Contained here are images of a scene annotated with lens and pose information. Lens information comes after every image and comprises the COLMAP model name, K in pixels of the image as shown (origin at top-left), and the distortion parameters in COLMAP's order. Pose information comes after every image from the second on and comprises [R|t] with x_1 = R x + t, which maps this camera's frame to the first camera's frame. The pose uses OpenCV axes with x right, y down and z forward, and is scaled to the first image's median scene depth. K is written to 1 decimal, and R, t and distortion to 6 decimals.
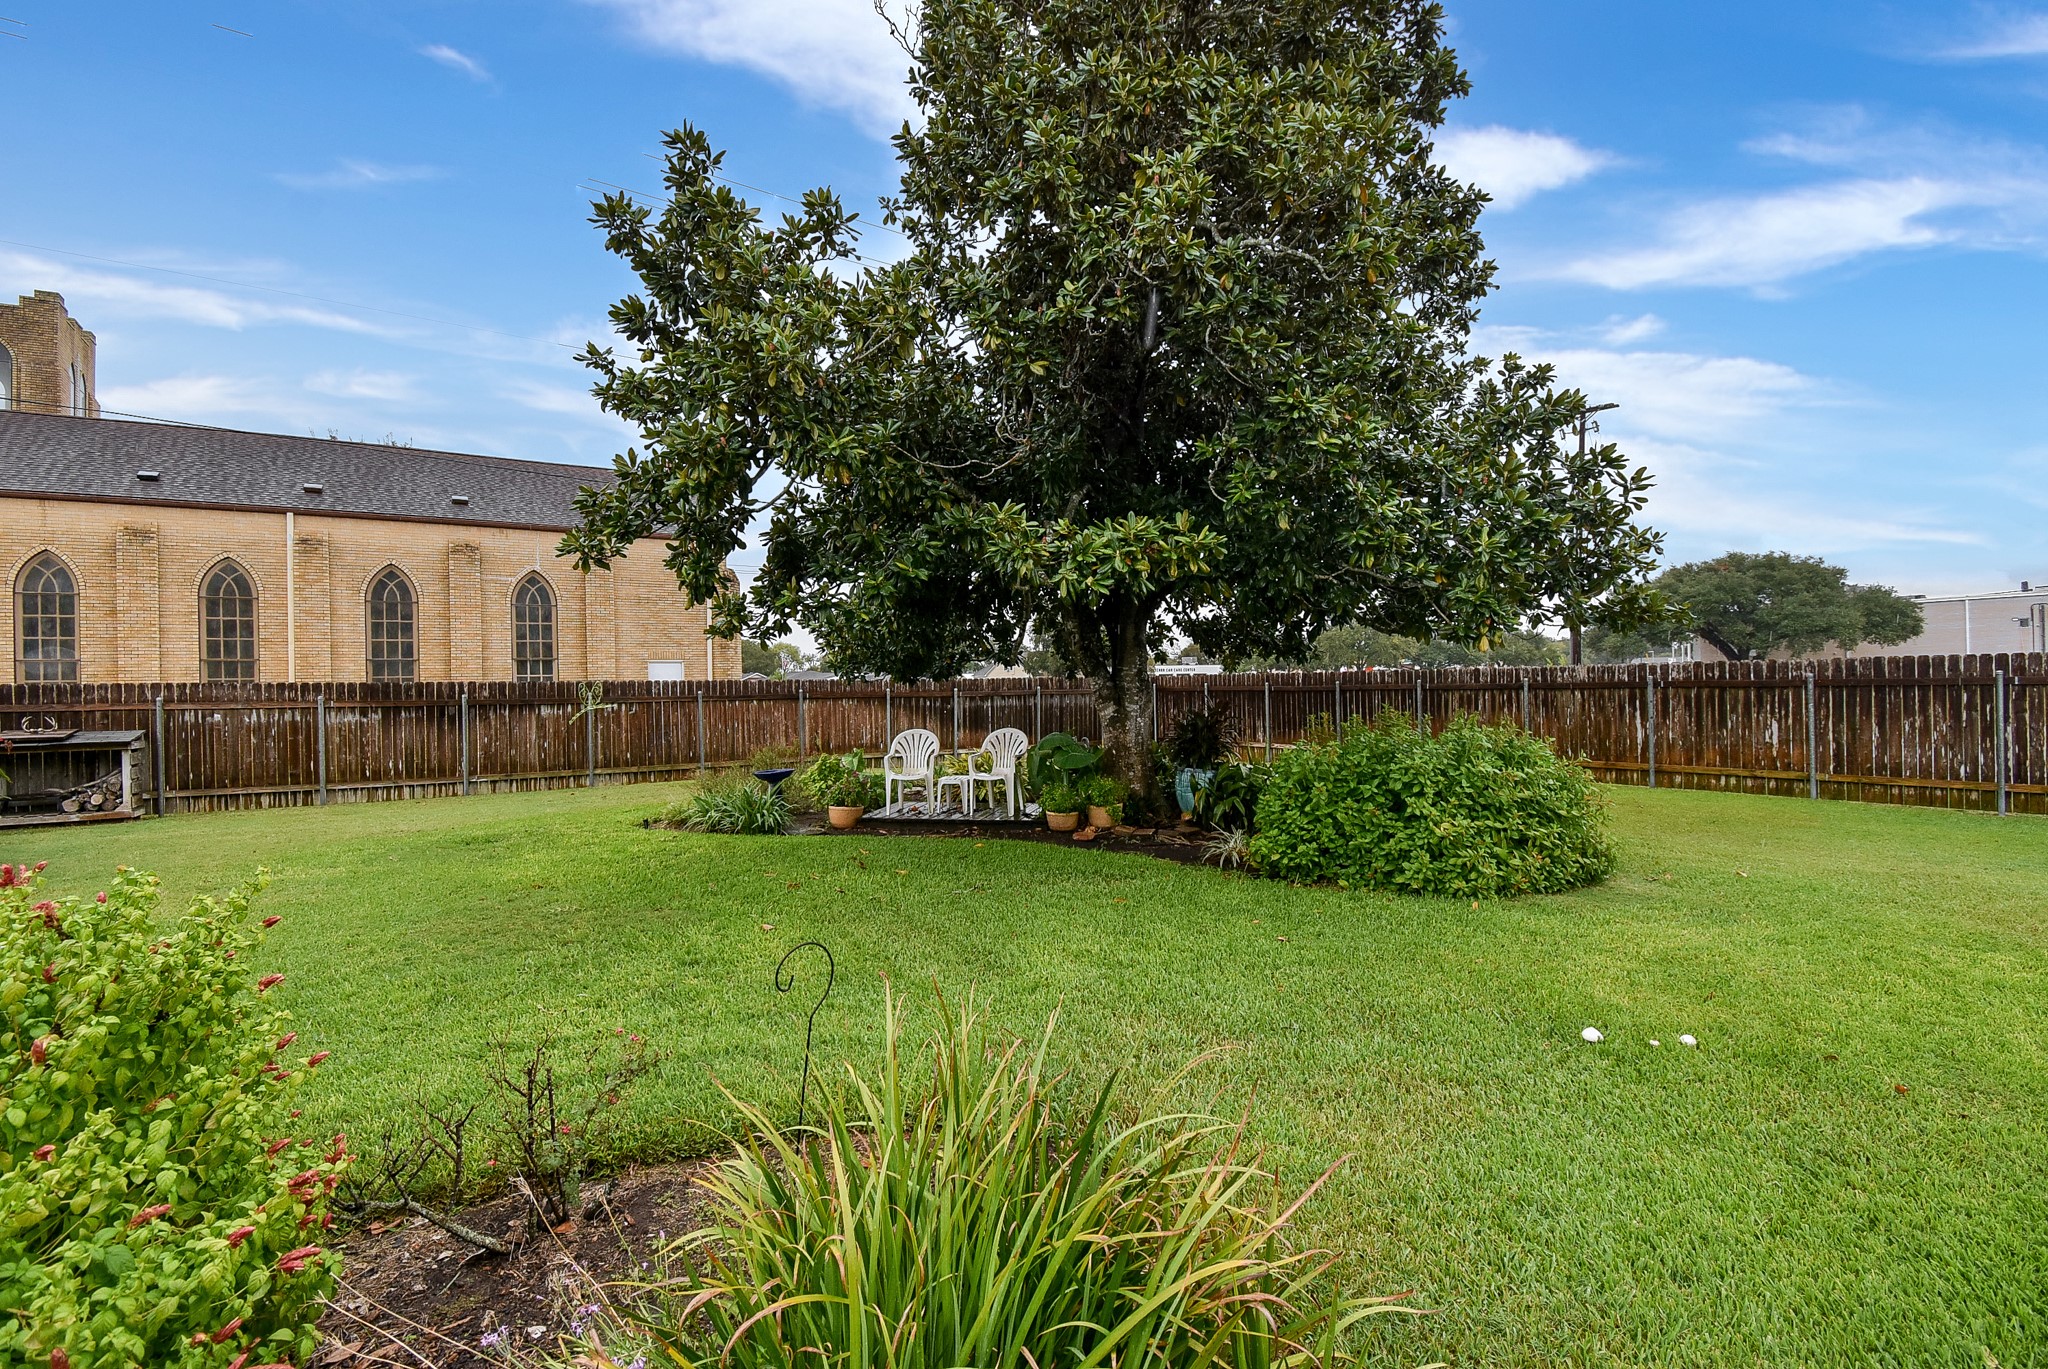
lens RADIAL K [[907.2, 0, 1023.6], [0, 907.2, 685.8], [0, 0, 1]] dist [0.017049, -0.024793]
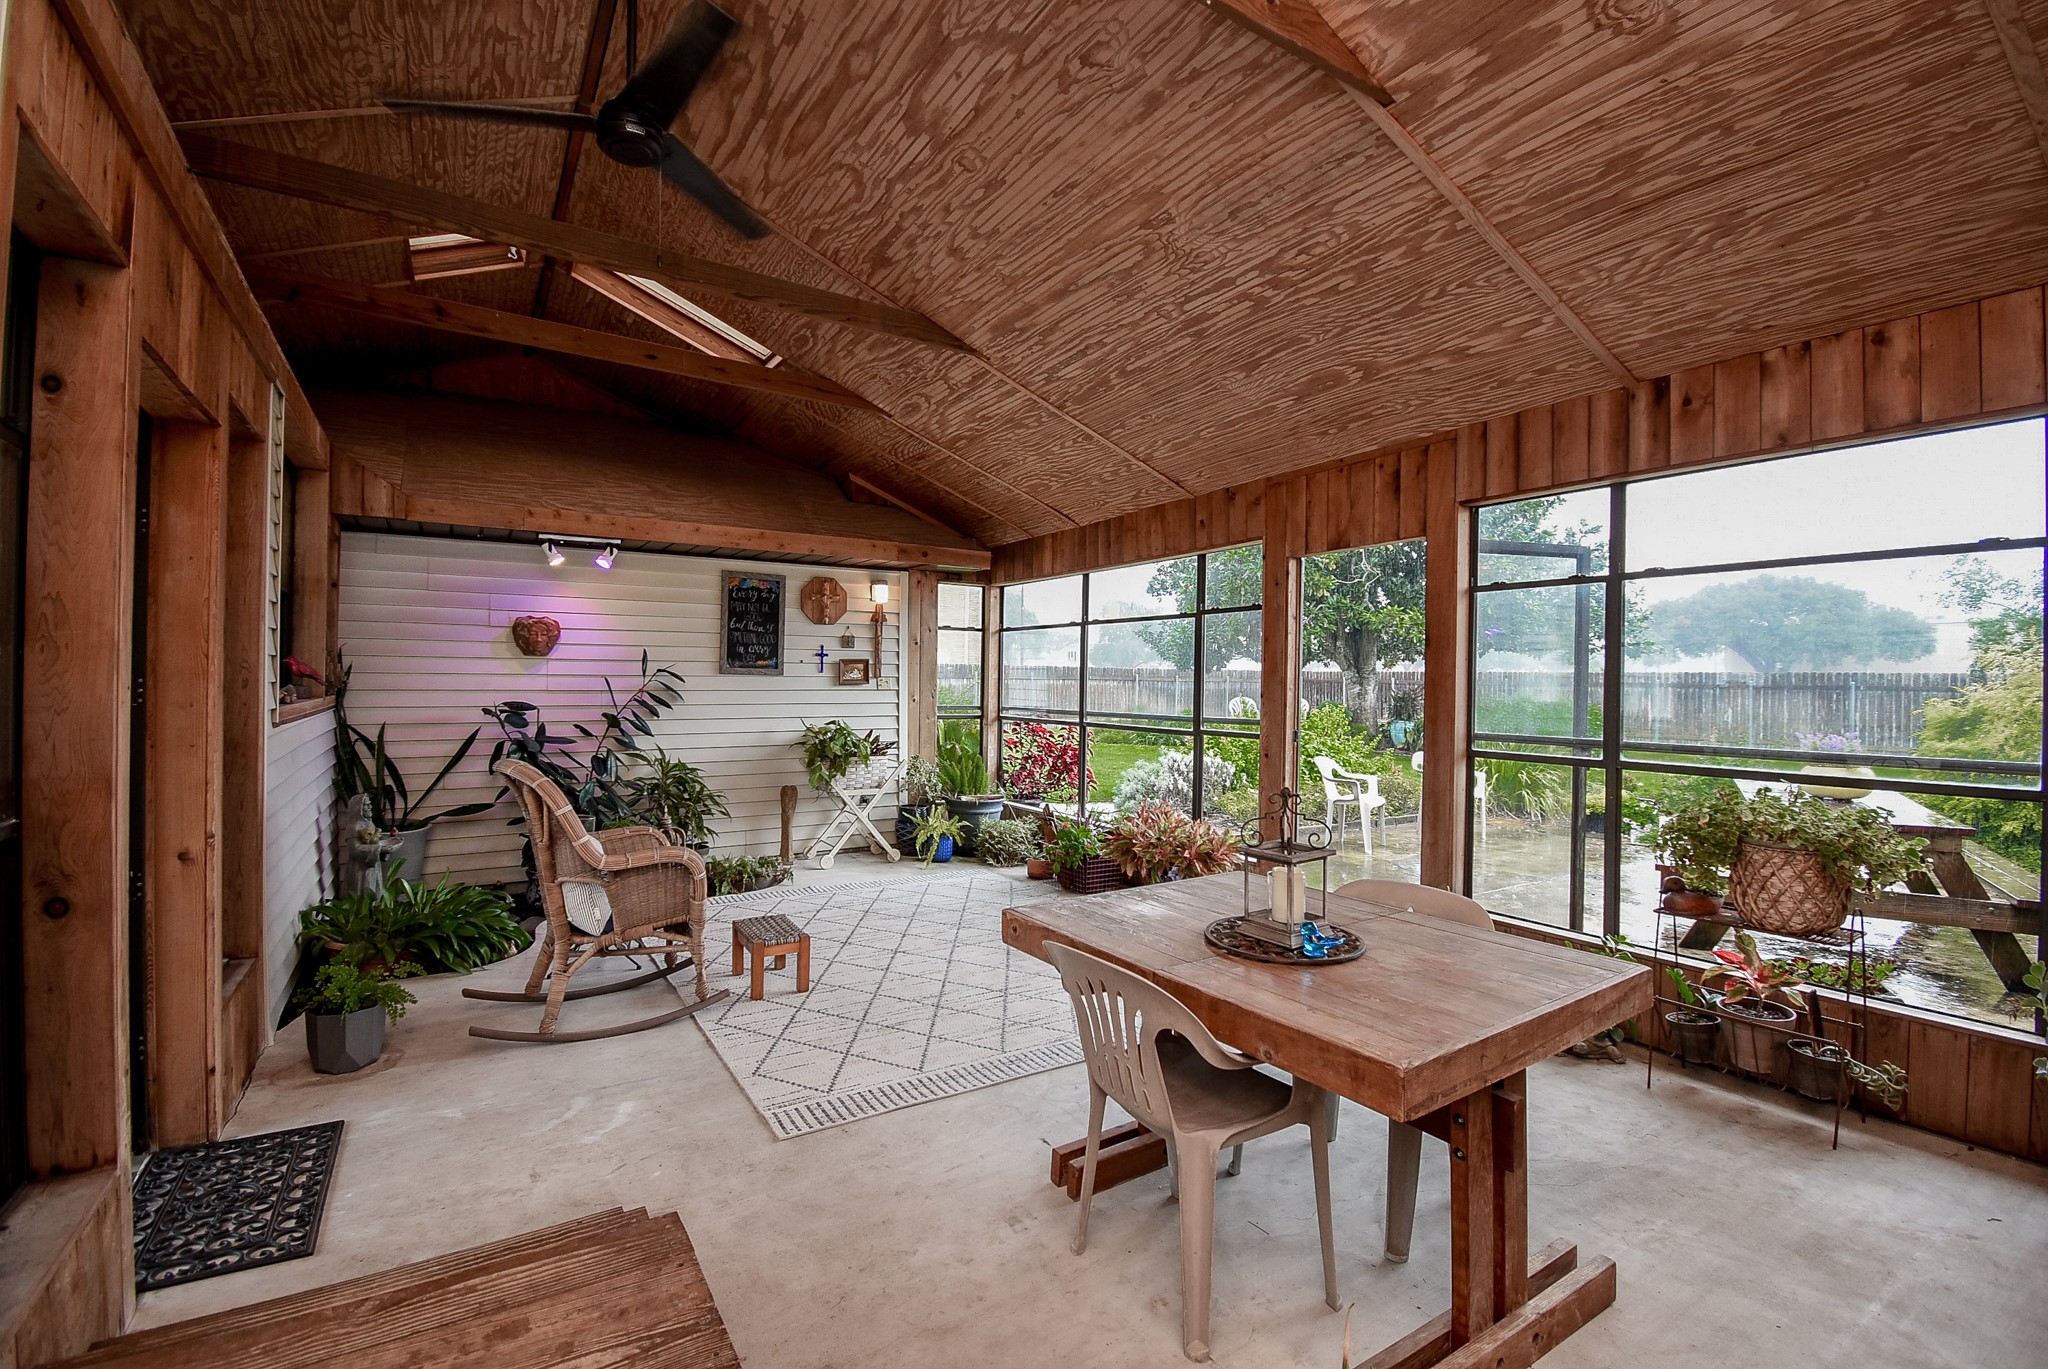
lens RADIAL K [[903.9, 0, 1024.0], [0, 903.9, 684.5], [0, 0, 1]] dist [0.024046, -0.024787]
pose [[0.999187, 0.027495, -0.029482, -0.366529], [-0.027248, 0.999590, 0.008752, 0.012641], [0.029710, -0.007941, 0.999527, -0.612387]]
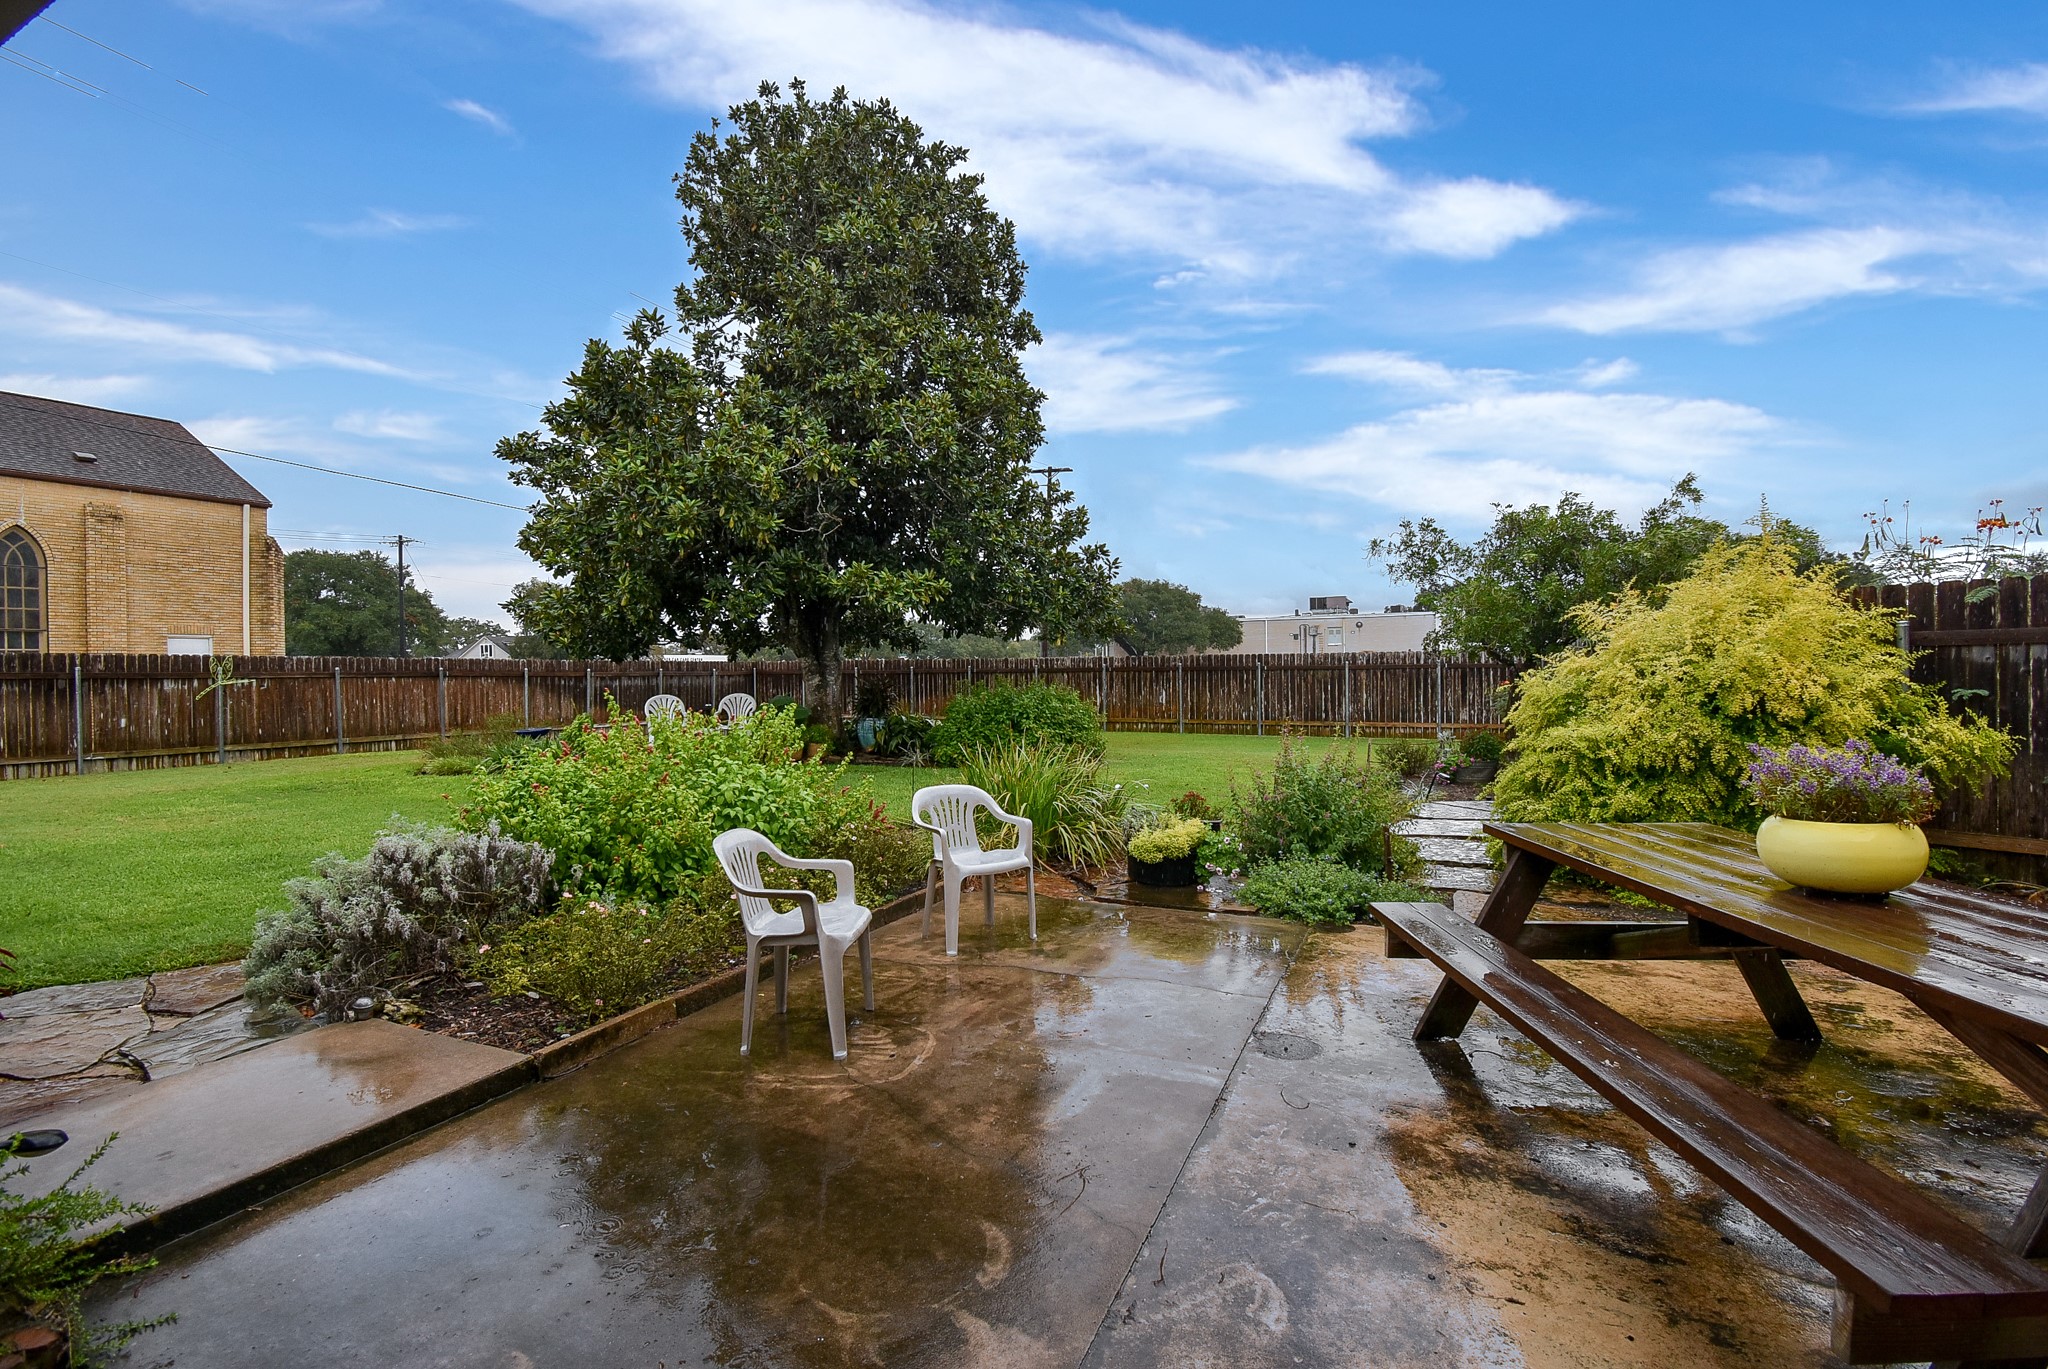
lens RADIAL K [[903.9, 0, 1024.0], [0, 903.9, 684.5], [0, 0, 1]] dist [0.024046, -0.024787]
pose [[0.855120, 0.002524, 0.518425, -0.256284], [-0.006441, 0.999963, 0.005756, 0.015691], [-0.518391, -0.008261, 0.855104, -0.293344]]
